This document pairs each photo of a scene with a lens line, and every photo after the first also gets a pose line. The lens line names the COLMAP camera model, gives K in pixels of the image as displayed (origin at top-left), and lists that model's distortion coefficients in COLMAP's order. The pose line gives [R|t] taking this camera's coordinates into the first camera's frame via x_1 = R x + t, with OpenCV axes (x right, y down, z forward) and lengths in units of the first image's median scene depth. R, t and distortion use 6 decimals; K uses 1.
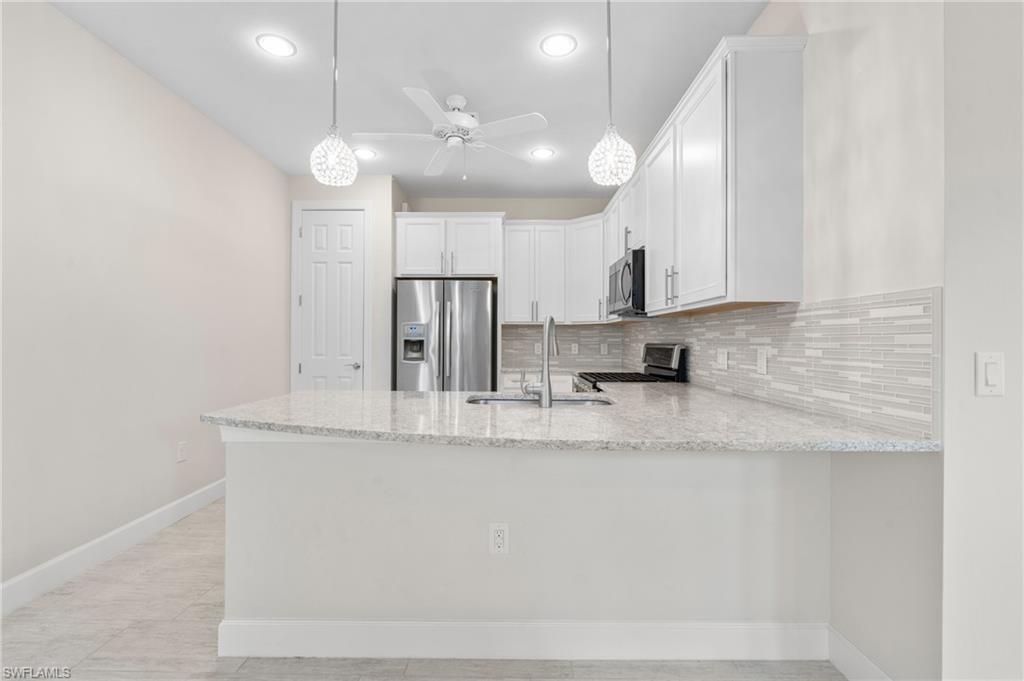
lens RADIAL K [[461.0, 0, 507.5], [0, 461.0, 337.9], [0, 0, 1]] dist [-0.007664, -0.000001]
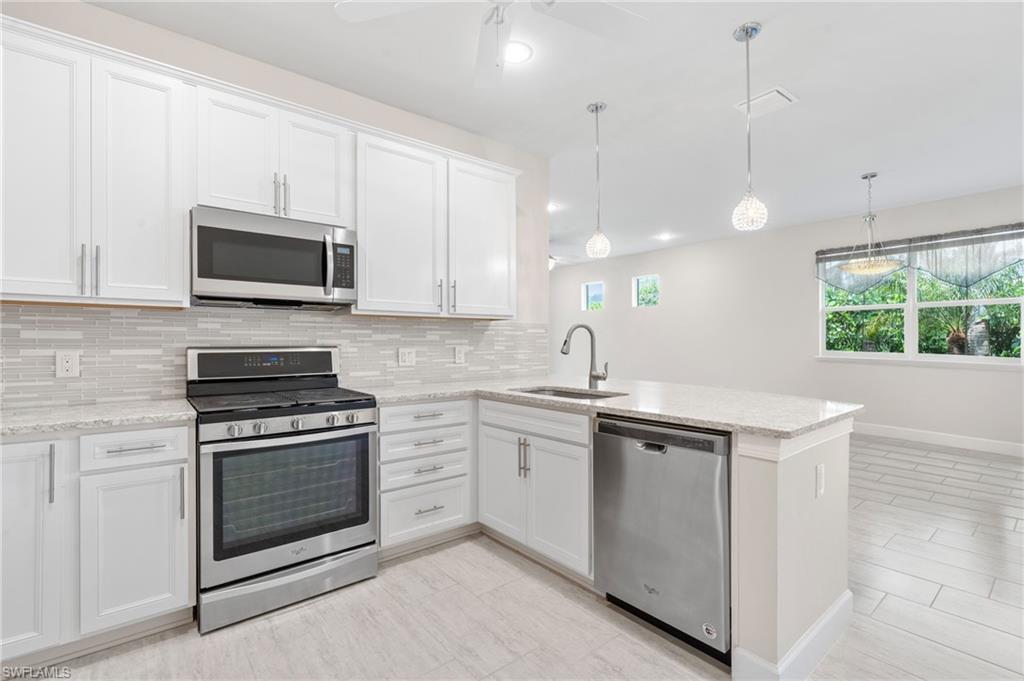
lens RADIAL K [[461.0, 0, 507.5], [0, 461.0, 337.9], [0, 0, 1]] dist [-0.007664, -0.000001]
pose [[-0.633366, 0.004190, 0.773841, -0.649100], [-0.003453, 0.999960, -0.008241, 0.004594], [-0.773845, -0.007892, -0.633326, 1.617130]]
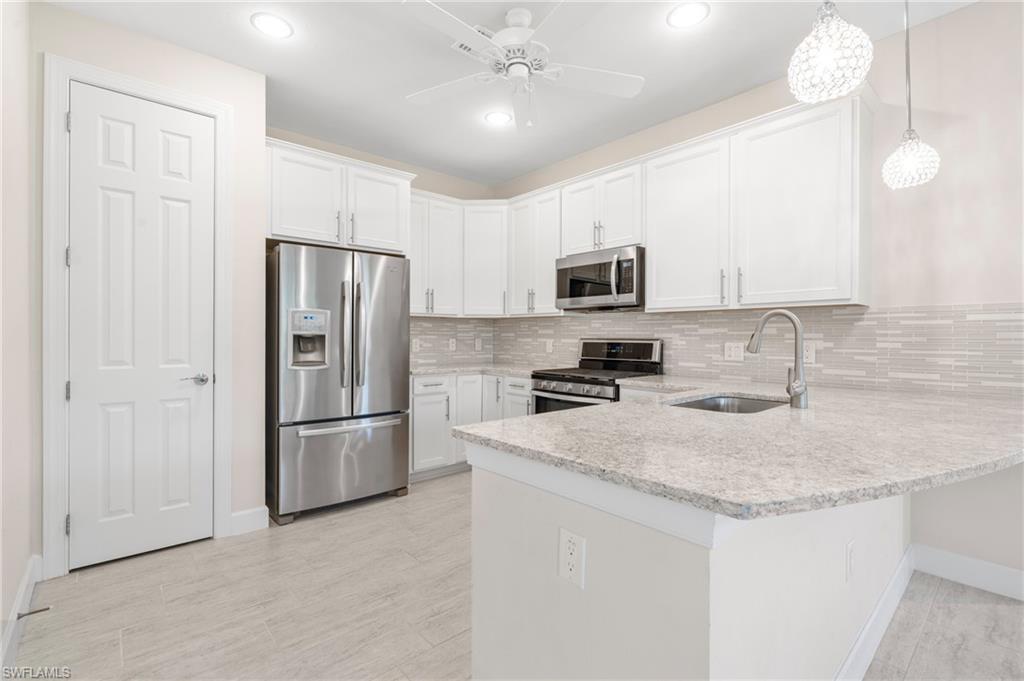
lens RADIAL K [[461.0, 0, 507.5], [0, 461.0, 337.9], [0, 0, 1]] dist [-0.007664, -0.000001]
pose [[0.748270, -0.003836, 0.663384, -0.750883], [-0.003739, 0.999943, 0.010000, 0.001585], [-0.663384, -0.009963, 0.748213, 0.534392]]
